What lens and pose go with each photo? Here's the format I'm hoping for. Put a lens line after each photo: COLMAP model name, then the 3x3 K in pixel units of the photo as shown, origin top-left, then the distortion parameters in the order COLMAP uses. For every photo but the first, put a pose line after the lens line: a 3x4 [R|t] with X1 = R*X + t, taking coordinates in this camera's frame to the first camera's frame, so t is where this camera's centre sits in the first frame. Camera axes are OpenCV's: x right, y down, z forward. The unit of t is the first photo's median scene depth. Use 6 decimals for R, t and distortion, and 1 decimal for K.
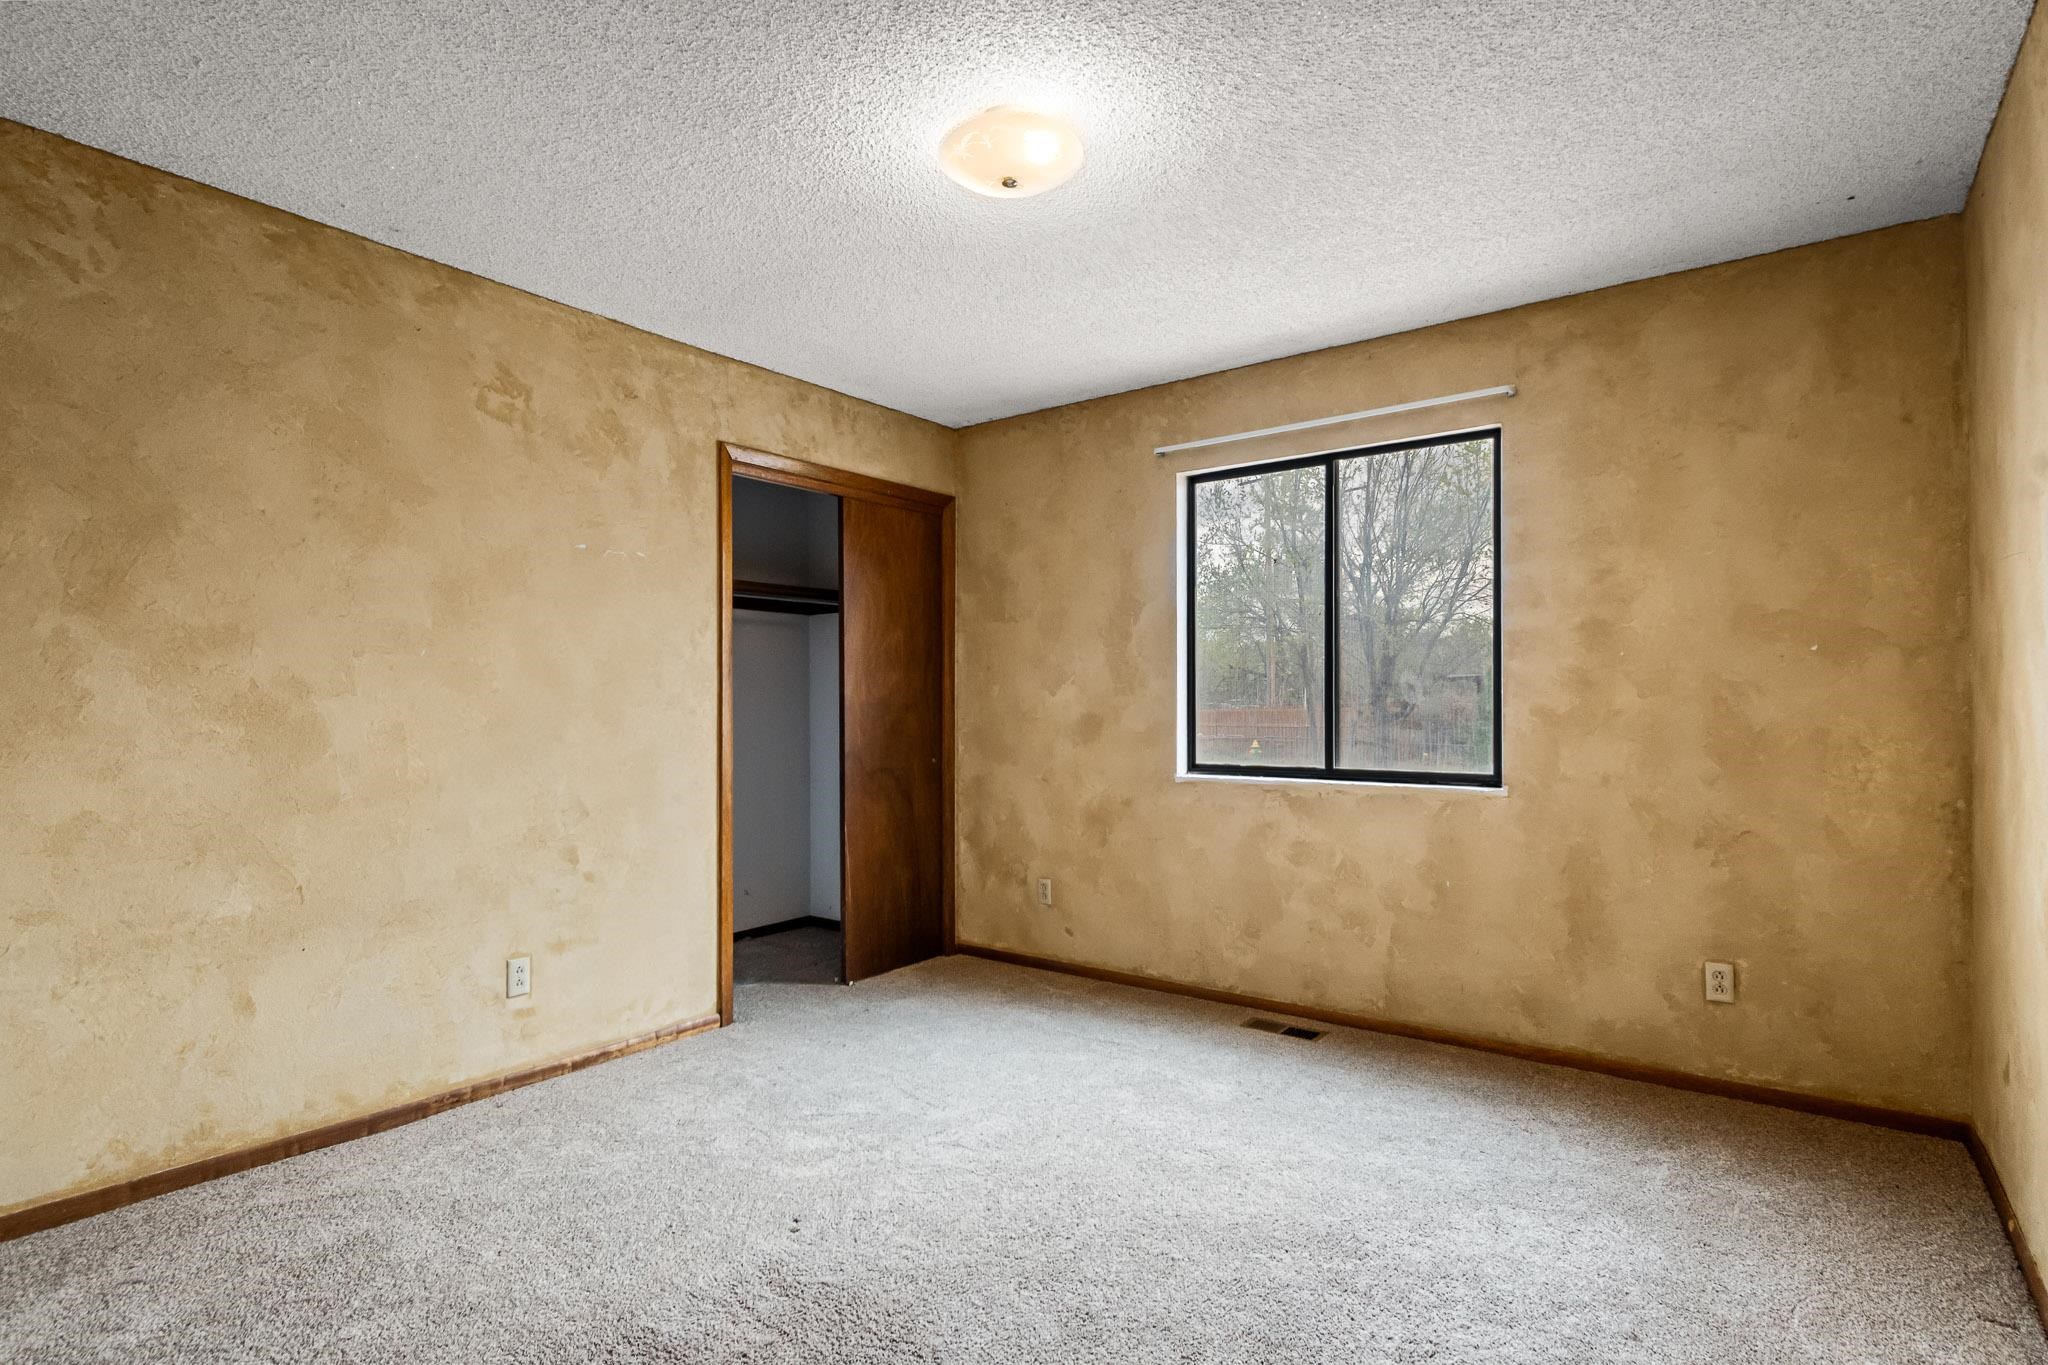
lens RADIAL K [[1039.1, 0, 1023.0], [0, 1039.1, 690.3], [0, 0, 1]] dist [0.001017, -0.001180]
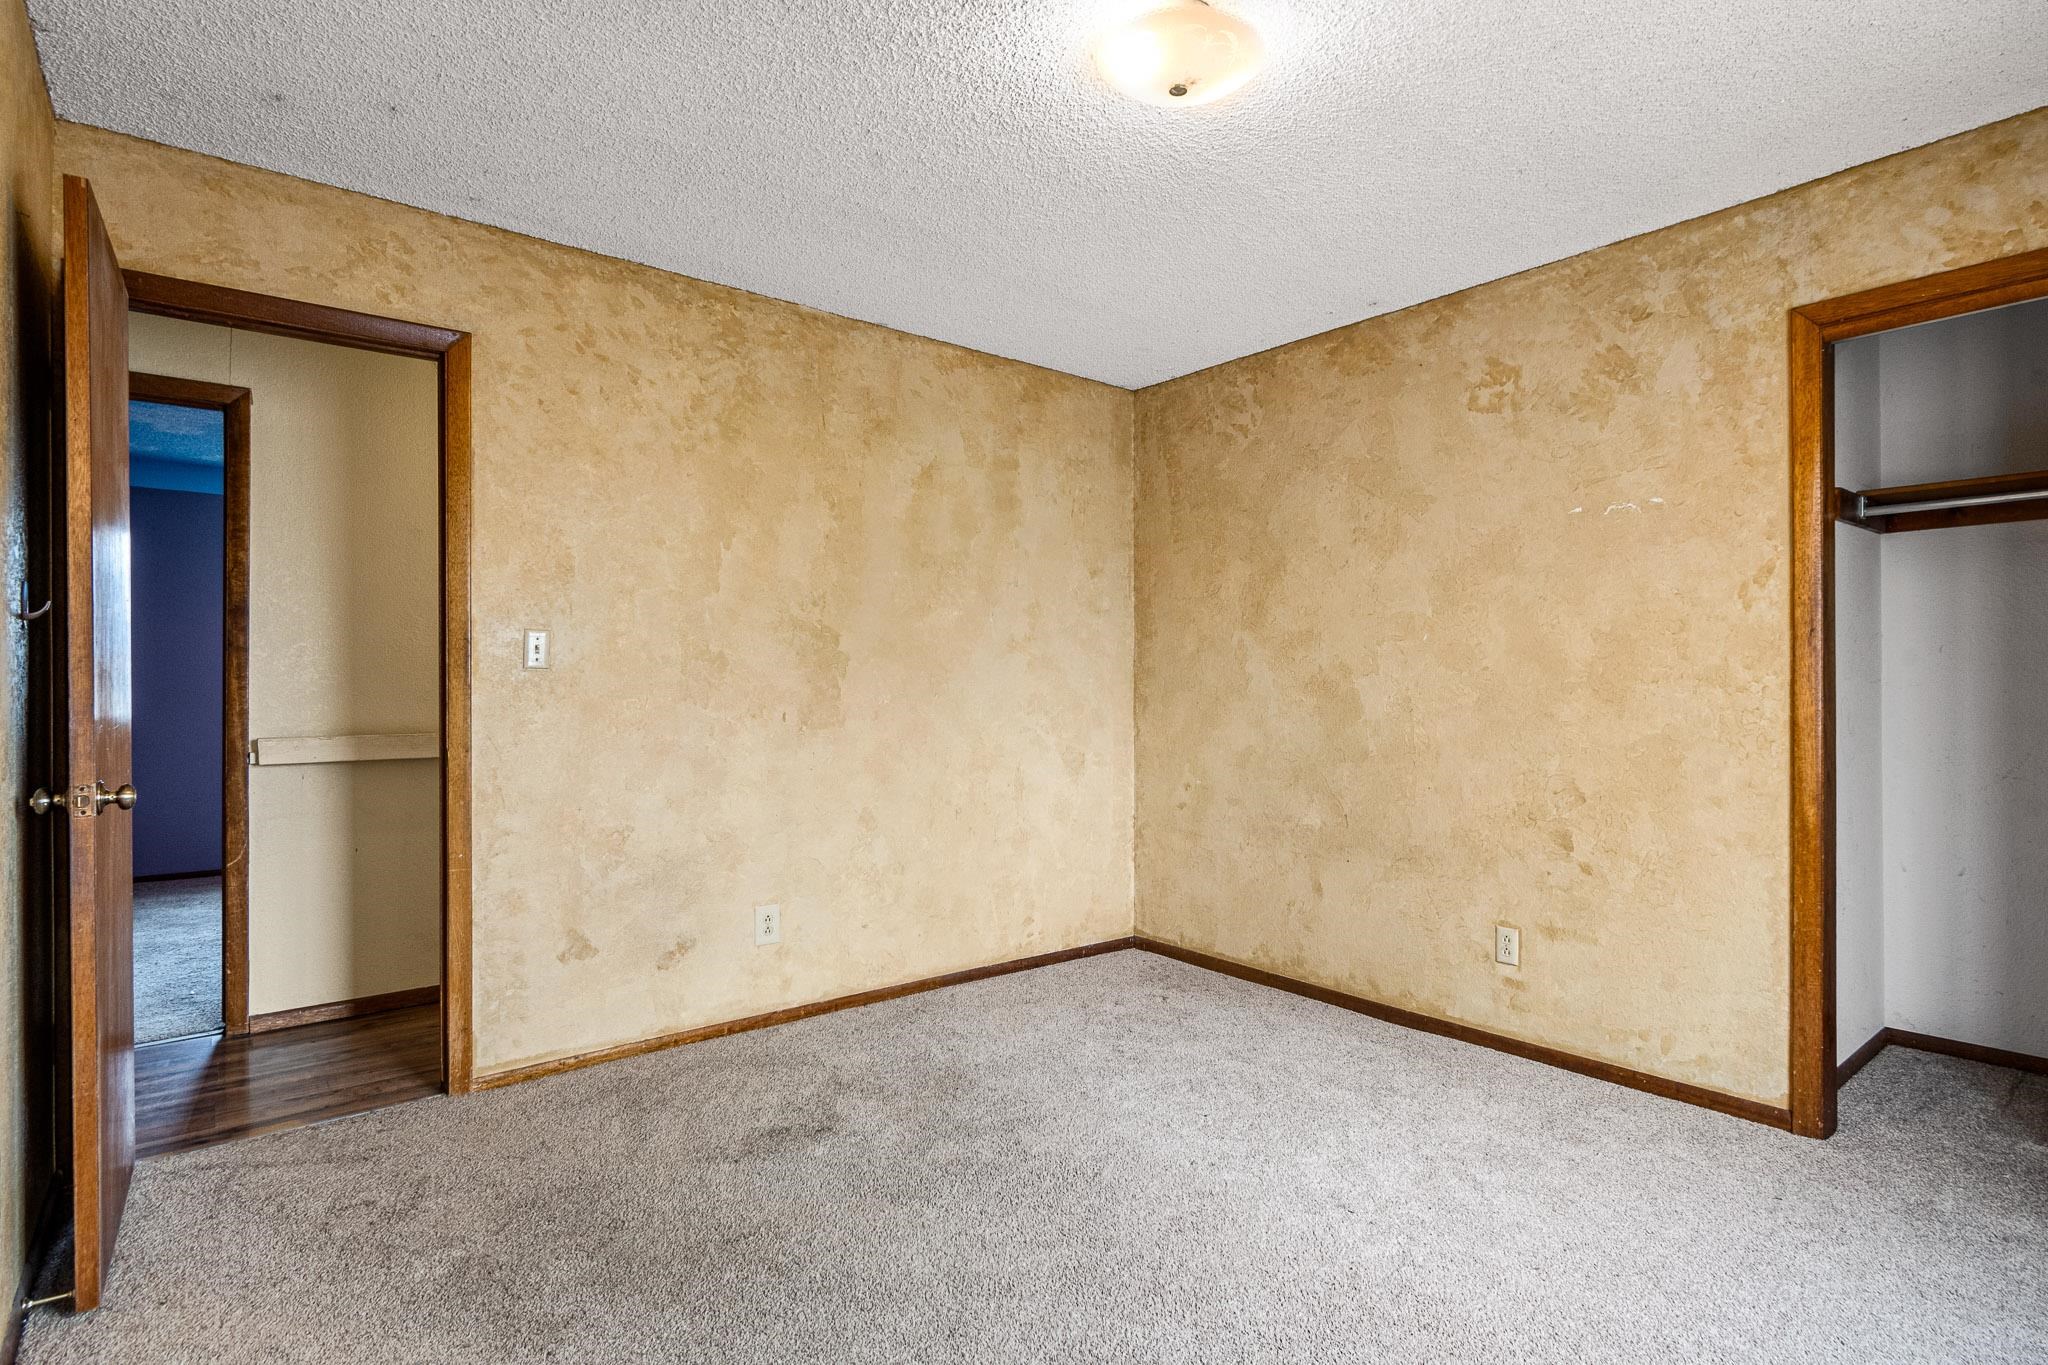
lens RADIAL K [[1039.1, 0, 1024.3], [0, 1039.1, 688.5], [0, 0, 1]] dist [0.001017, -0.001180]
pose [[-0.253933, -0.002079, -0.967220, 0.680545], [0.011176, 0.999925, -0.005084, 0.022304], [0.967157, -0.012101, -0.253890, 0.862230]]
